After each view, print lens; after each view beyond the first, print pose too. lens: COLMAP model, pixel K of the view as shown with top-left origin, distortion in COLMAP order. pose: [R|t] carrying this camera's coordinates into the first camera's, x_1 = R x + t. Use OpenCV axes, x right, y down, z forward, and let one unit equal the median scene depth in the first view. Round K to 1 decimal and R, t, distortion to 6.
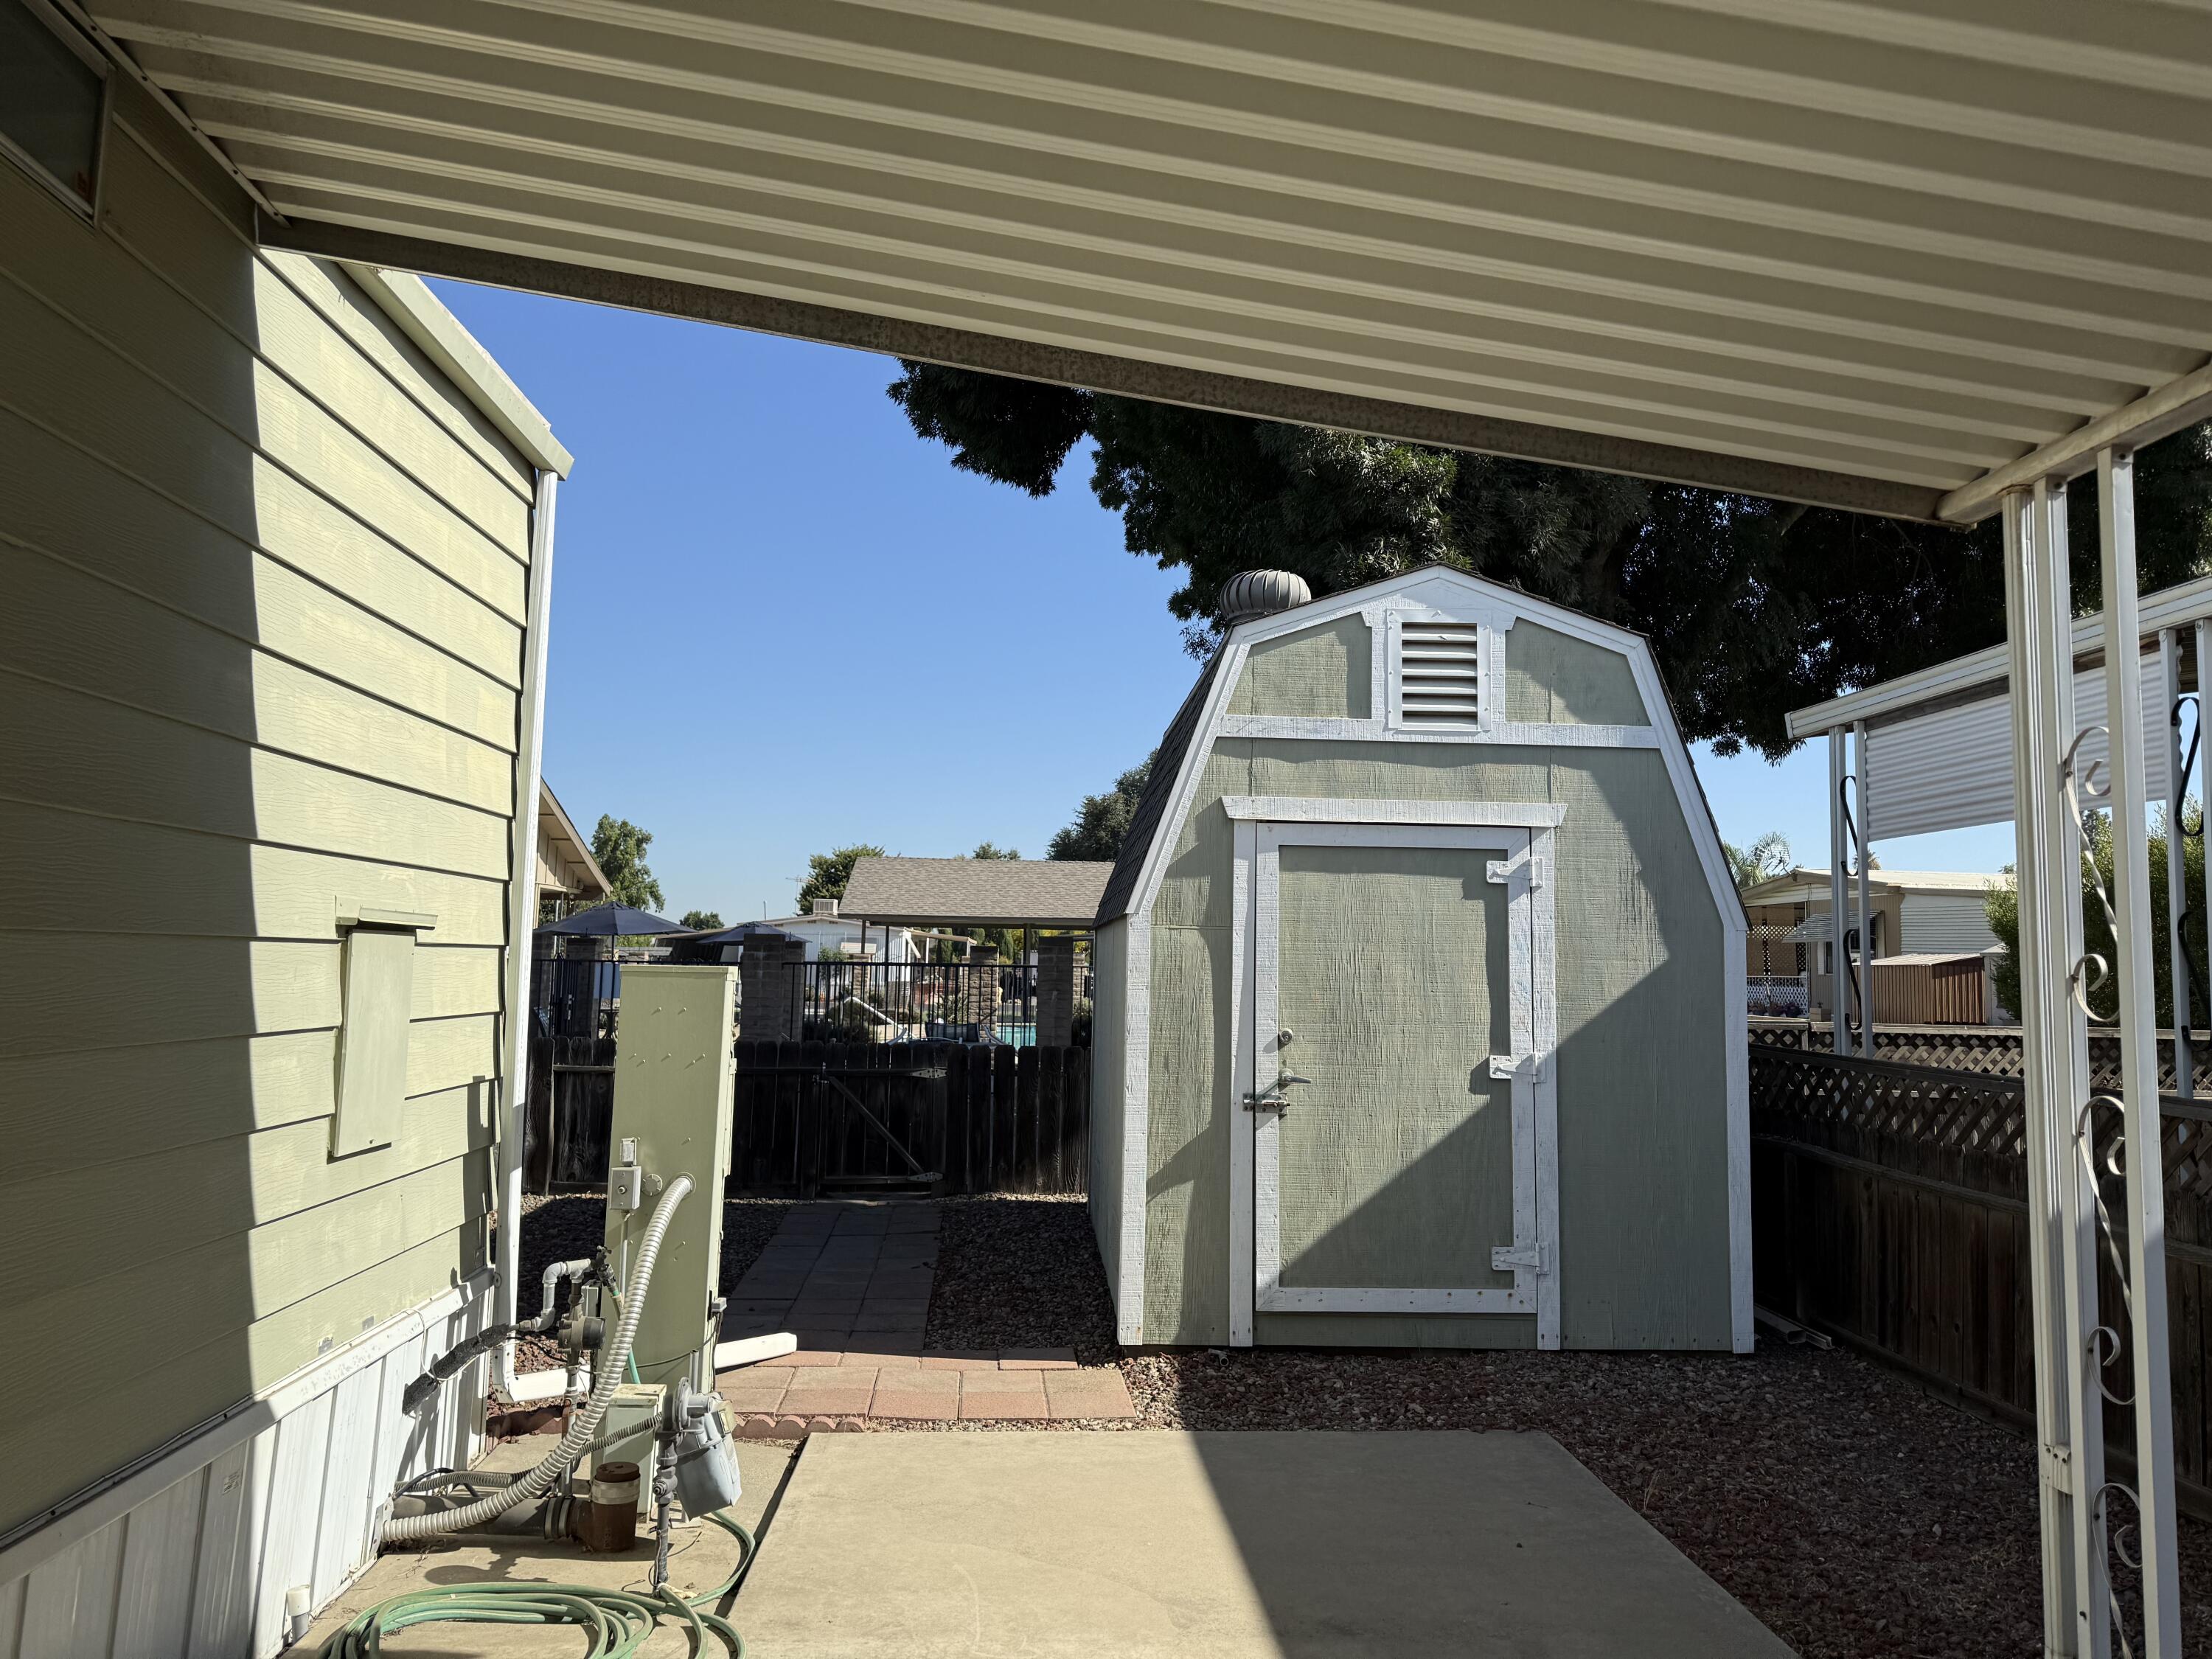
lens RADIAL K [[1594.7, 0, 1125.0], [0, 1594.7, 836.1], [0, 0, 1]] dist [0.051467, -0.028719]
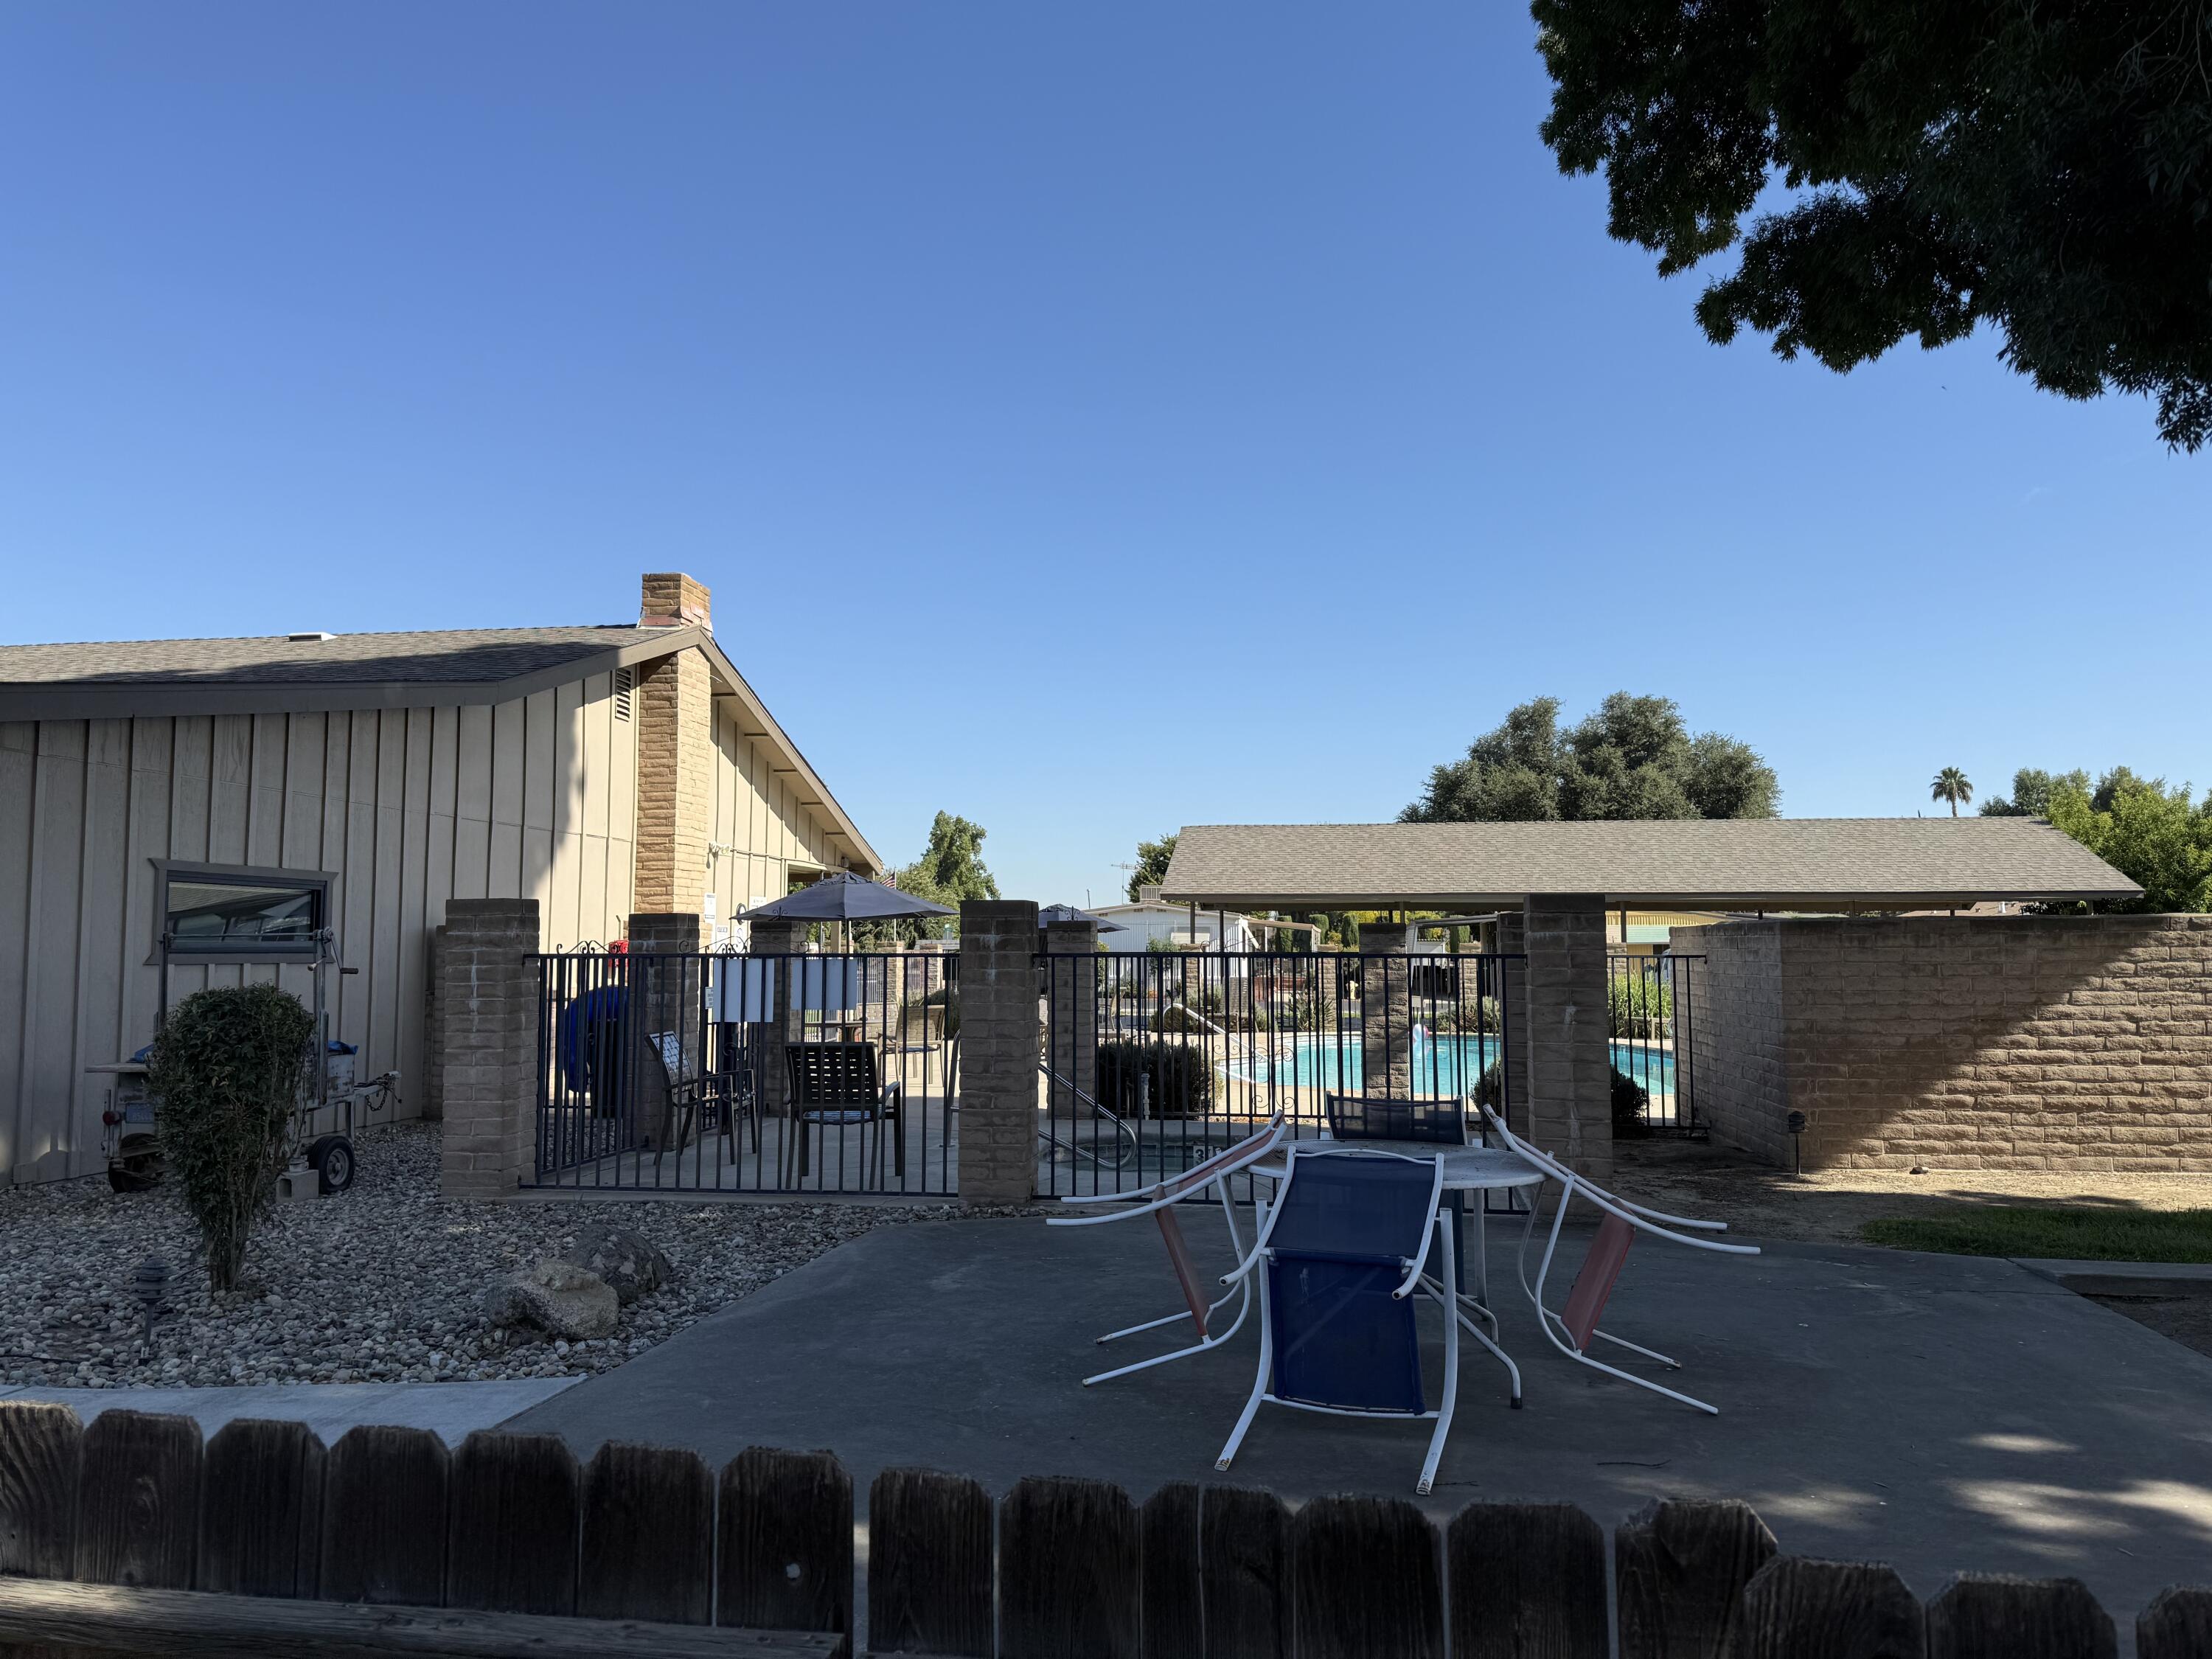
lens RADIAL K [[1594.7, 0, 1109.8], [0, 1594.7, 820.4], [0, 0, 1]] dist [0.051467, -0.028719]
pose [[0.976357, -0.032441, -0.213717, -0.019046], [0.031487, 0.999473, -0.007867, 0.010508], [0.213859, 0.000951, 0.976864, 0.128039]]
